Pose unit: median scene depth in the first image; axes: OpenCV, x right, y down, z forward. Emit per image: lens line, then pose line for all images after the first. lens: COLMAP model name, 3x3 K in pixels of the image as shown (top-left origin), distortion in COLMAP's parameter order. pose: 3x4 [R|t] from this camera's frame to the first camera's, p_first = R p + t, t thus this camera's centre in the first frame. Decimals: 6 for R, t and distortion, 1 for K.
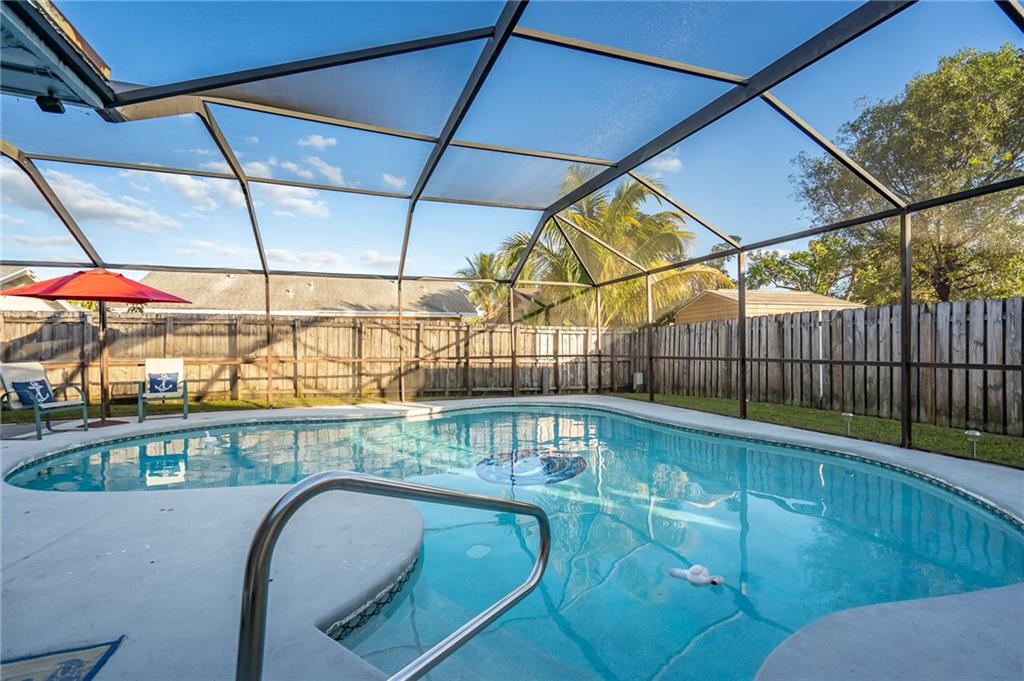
lens RADIAL K [[462.7, 0, 513.1], [0, 462.7, 344.2], [0, 0, 1]] dist [-0.002446, 0.000652]
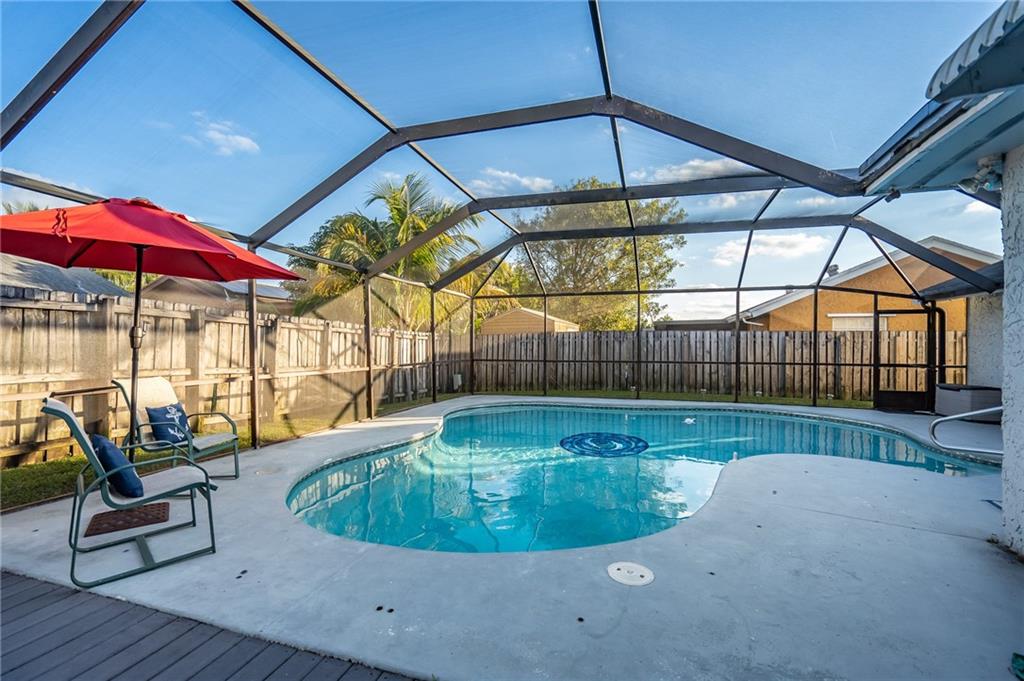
lens RADIAL K [[462.7, 0, 513.1], [0, 462.7, 344.2], [0, 0, 1]] dist [-0.002446, 0.000652]
pose [[0.601493, 0.012921, 0.798773, -0.938622], [-0.011828, 0.999904, -0.007268, -0.009157], [-0.798790, -0.005076, 0.601588, 0.360243]]
